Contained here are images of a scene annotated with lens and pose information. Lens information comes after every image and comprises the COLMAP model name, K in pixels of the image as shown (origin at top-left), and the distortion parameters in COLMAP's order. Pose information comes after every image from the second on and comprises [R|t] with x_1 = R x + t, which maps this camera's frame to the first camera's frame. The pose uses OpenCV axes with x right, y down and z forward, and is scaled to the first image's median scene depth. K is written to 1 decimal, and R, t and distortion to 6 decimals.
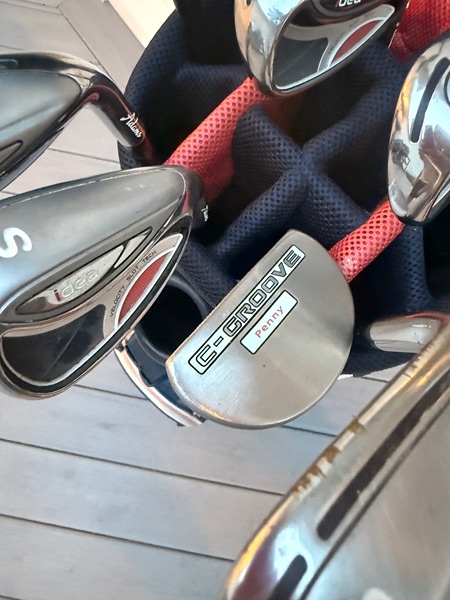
lens RADIAL K [[421.2, 0, 229.9], [0, 421.2, 269.6], [0, 0, 1]] dist [0.006806, -0.010762]
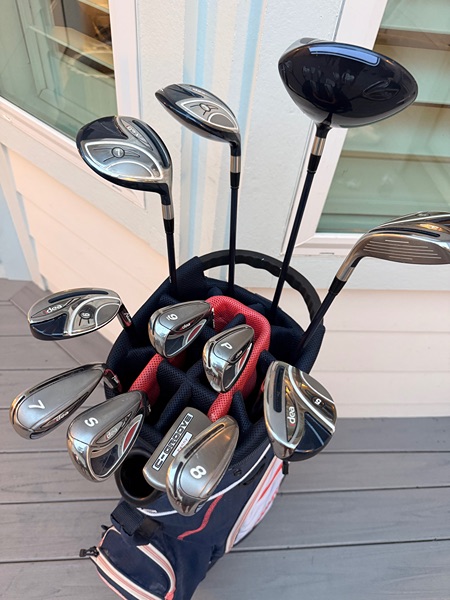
lens RADIAL K [[421.2, 0, 229.5], [0, 421.2, 299.9], [0, 0, 1]] dist [0.006806, -0.010762]
pose [[0.967834, -0.170009, 0.185459, 0.047011], [0.233189, 0.882895, -0.407578, 0.442304], [-0.094449, 0.437715, 0.894139, -1.586523]]
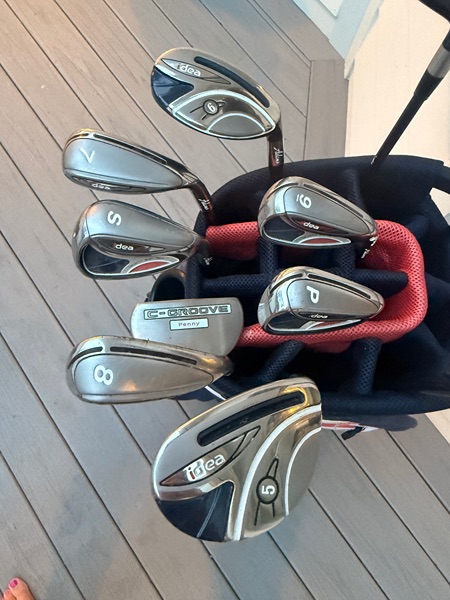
lens RADIAL K [[421.2, 0, 234.2], [0, 421.2, 276.4], [0, 0, 1]] dist [0.006806, -0.010762]
pose [[0.737917, 0.641493, -0.209679, 0.511329], [-0.654923, 0.755663, 0.007027, -0.190544], [0.162955, 0.132138, 0.977745, -0.882689]]
